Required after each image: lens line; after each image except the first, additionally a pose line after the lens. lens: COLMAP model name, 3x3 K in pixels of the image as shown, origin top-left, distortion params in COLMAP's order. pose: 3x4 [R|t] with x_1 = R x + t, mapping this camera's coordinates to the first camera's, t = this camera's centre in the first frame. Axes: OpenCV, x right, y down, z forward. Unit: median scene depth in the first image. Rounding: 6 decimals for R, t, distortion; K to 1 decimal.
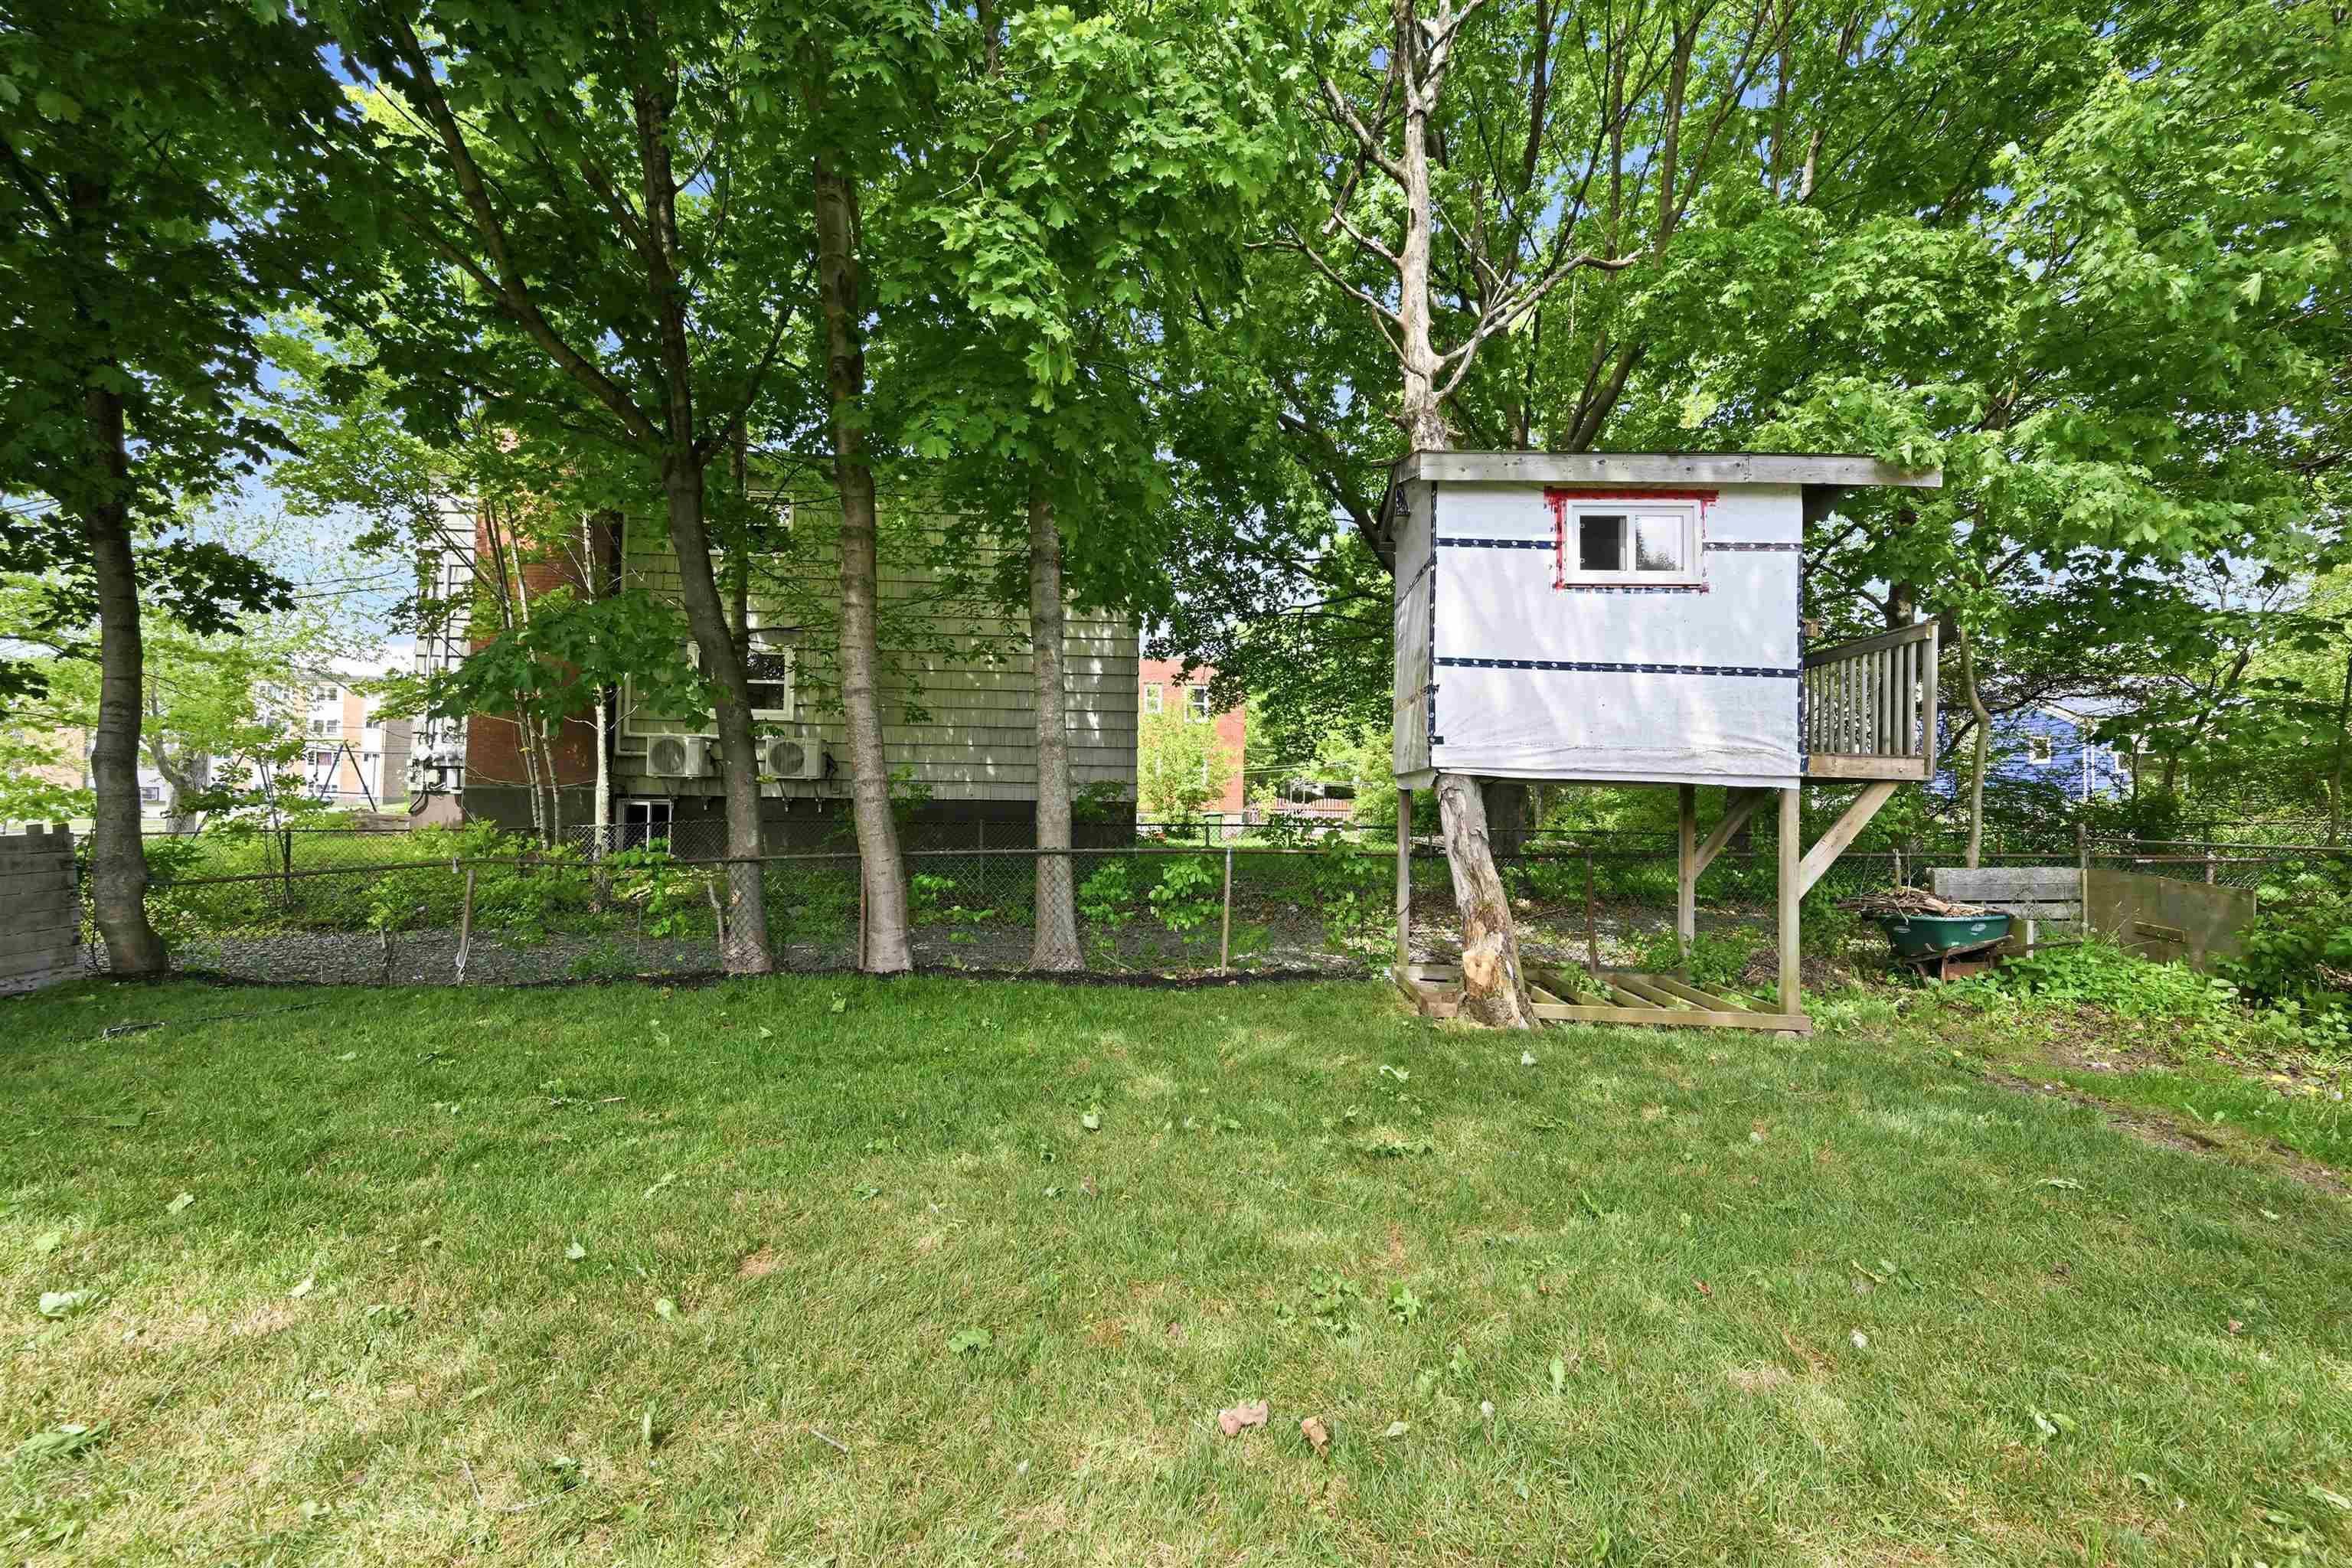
lens RADIAL K [[954.7, 0, 1176.0], [0, 954.7, 784.0], [0, 0, 1]] dist [0.008432, -0.000077]
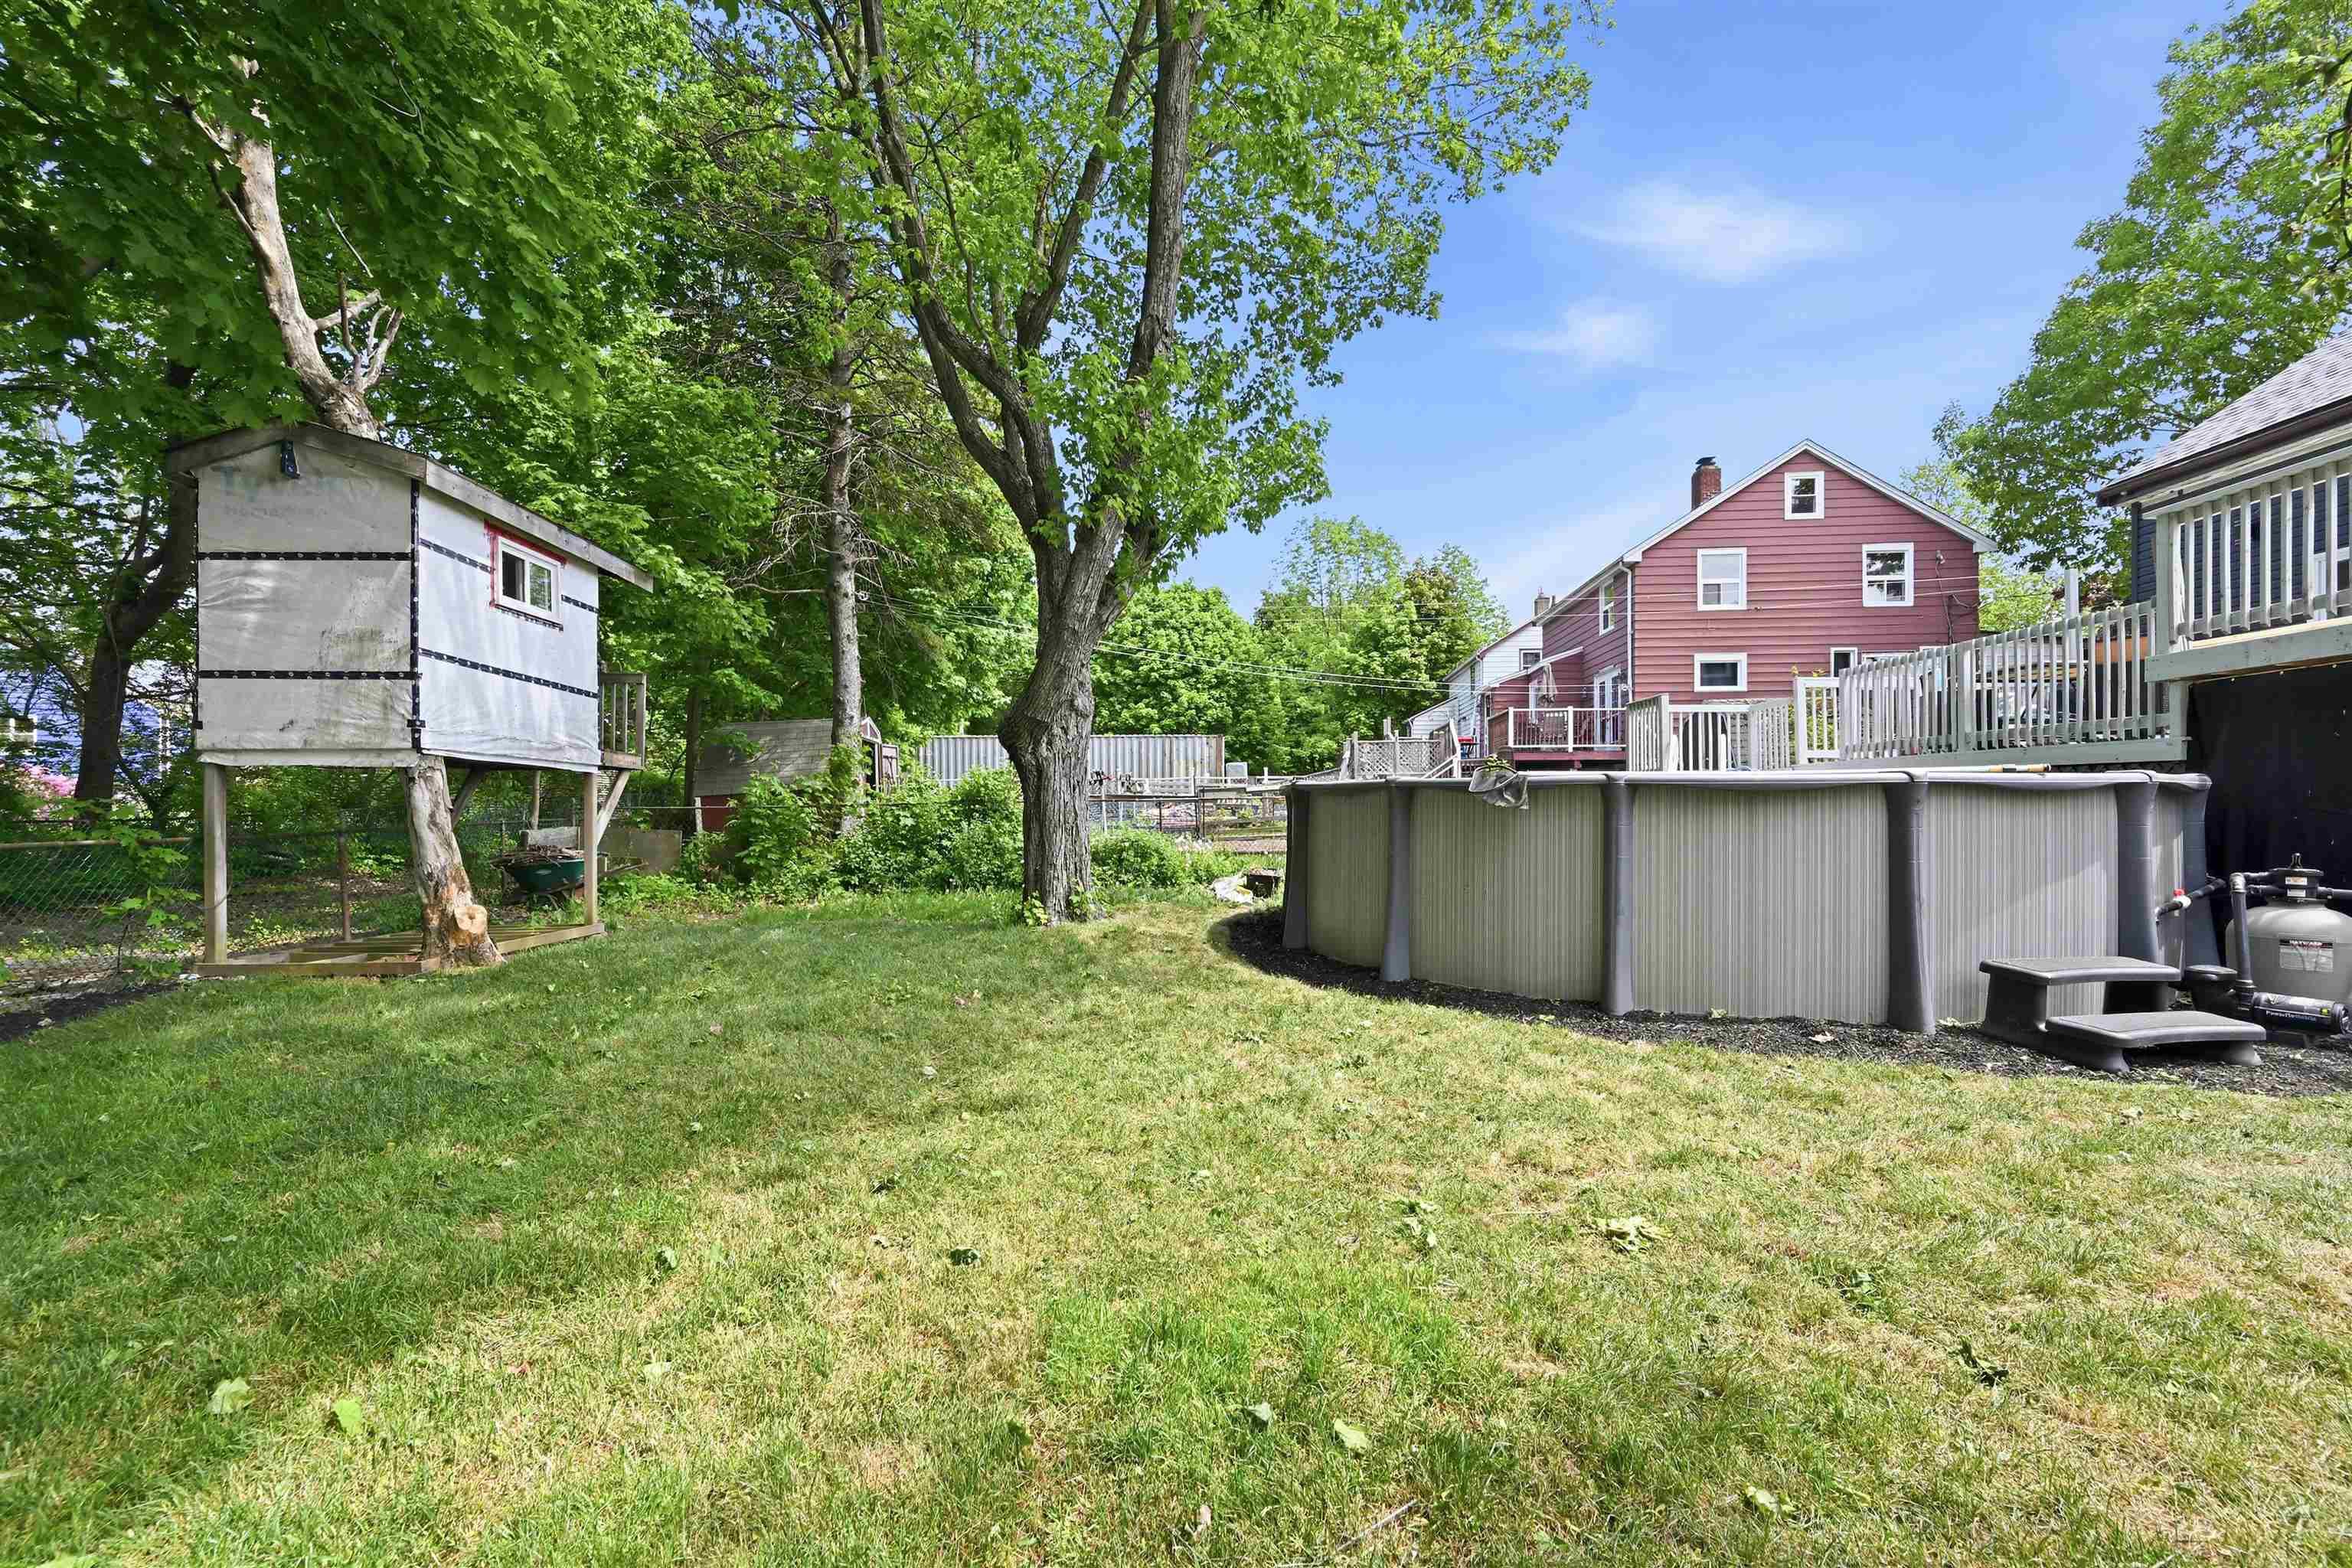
lens RADIAL K [[954.7, 0, 1176.0], [0, 954.7, 784.0], [0, 0, 1]] dist [0.008432, -0.000077]
pose [[-0.103242, 0.005327, 0.994642, -0.911655], [-0.010114, 0.999928, -0.006405, 0.021838], [-0.994605, -0.010721, -0.103180, 0.255545]]
